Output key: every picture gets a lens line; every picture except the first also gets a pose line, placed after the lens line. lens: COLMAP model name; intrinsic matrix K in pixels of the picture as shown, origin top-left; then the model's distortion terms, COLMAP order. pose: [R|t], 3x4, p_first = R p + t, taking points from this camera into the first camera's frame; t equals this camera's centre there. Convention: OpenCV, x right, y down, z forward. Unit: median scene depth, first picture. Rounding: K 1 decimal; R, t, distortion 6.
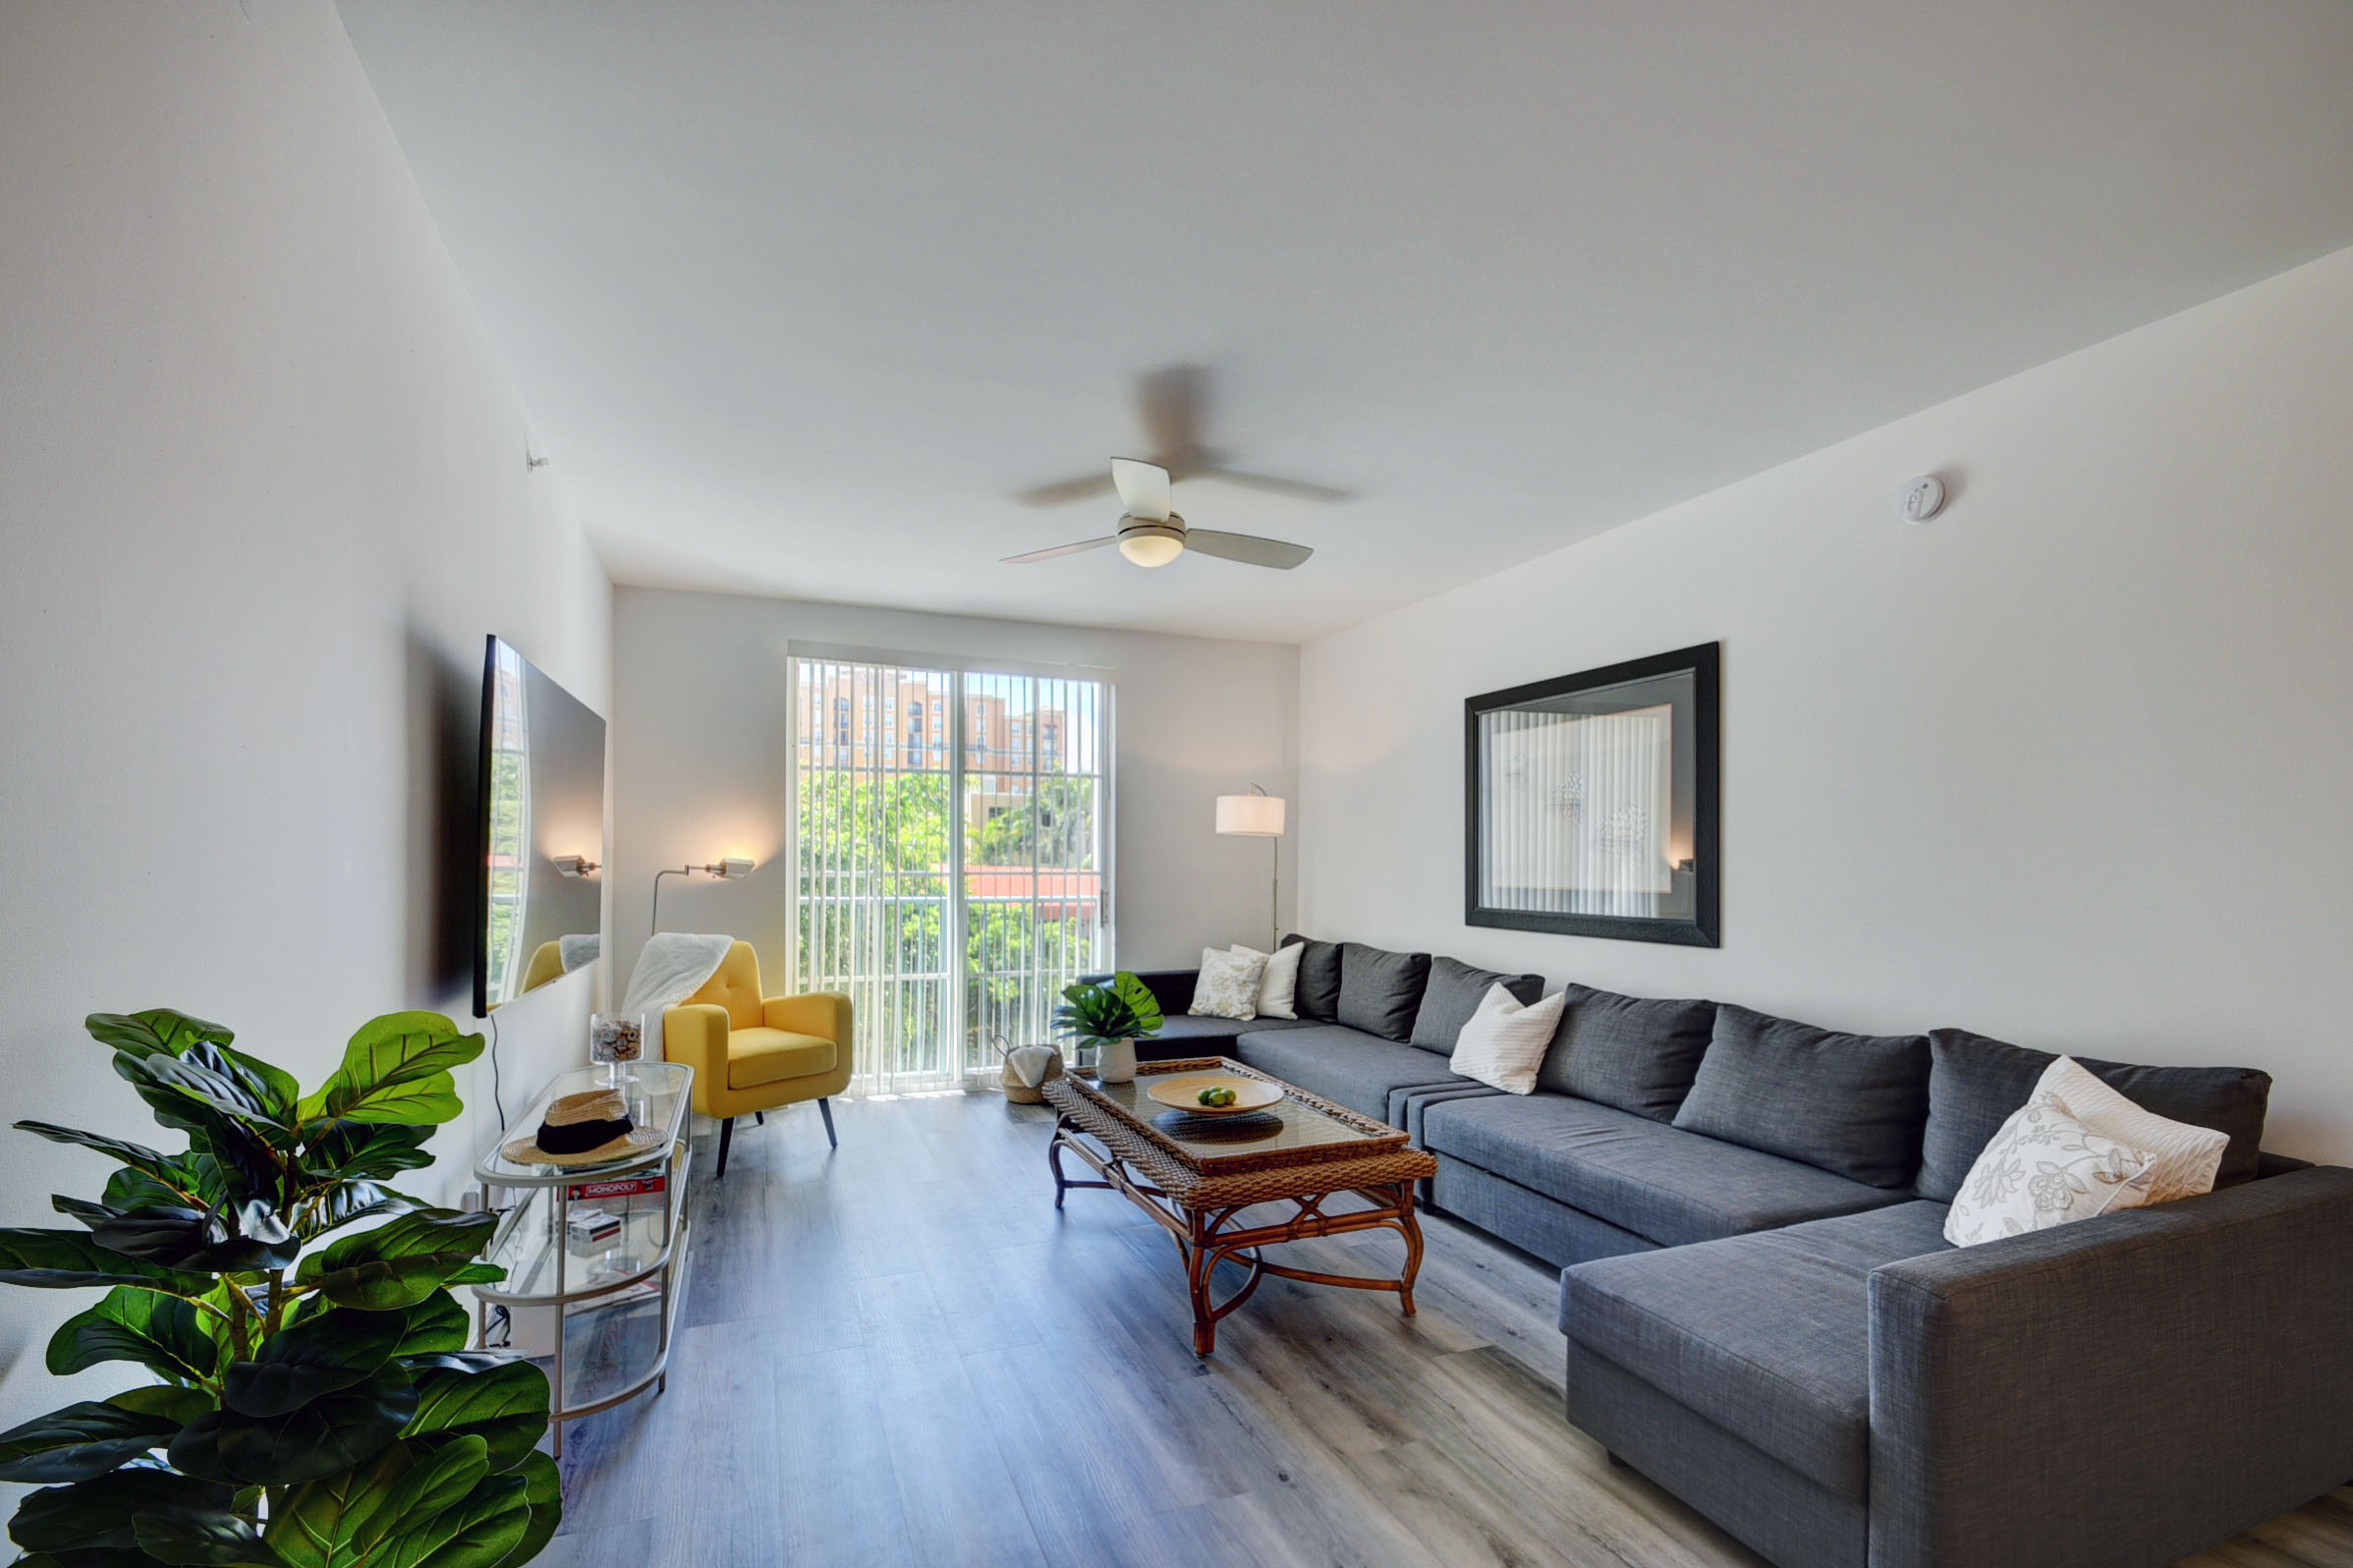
lens RADIAL K [[1043.7, 0, 1162.6], [0, 1043.7, 878.0], [0, 0, 1]] dist [0.018980, -0.024934]
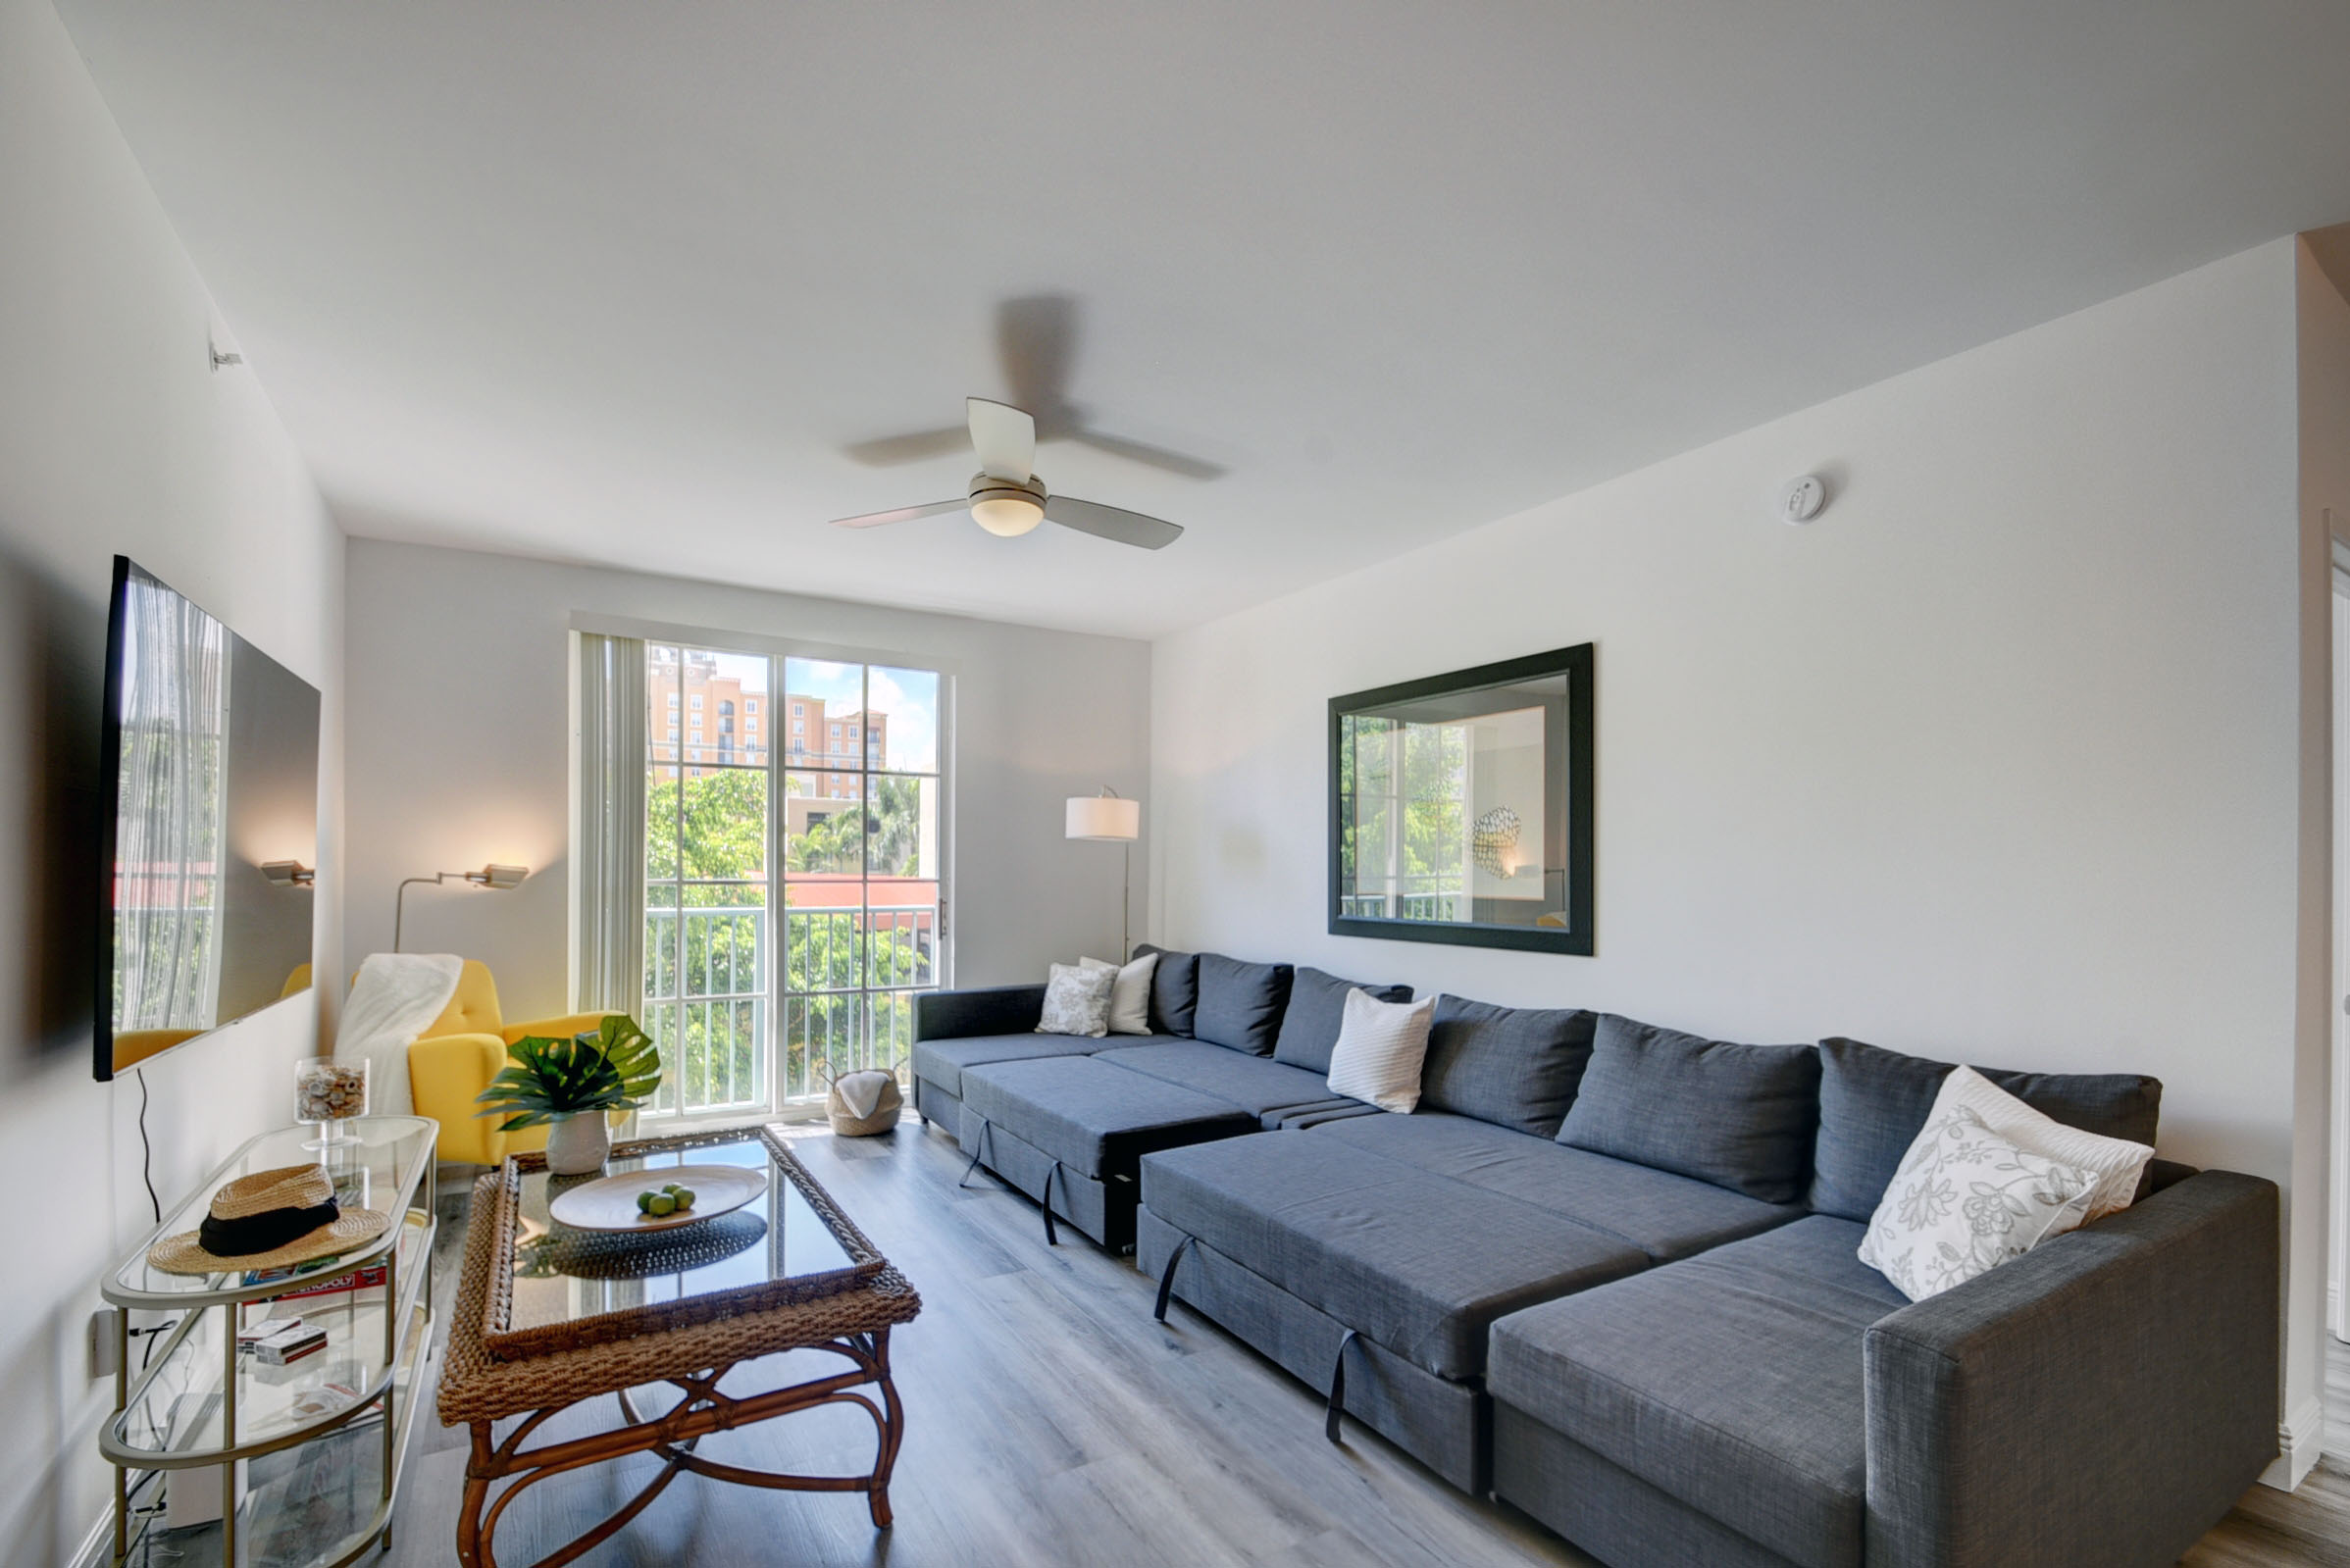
lens RADIAL K [[1042.3, 0, 1161.1], [0, 1042.3, 877.9], [0, 0, 1]] dist [0.018980, -0.024934]
pose [[0.986917, -0.001203, 0.161227, -0.028518], [0.002369, 0.999972, -0.007038, -0.000340], [-0.161215, 0.007328, 0.986892, 0.117984]]
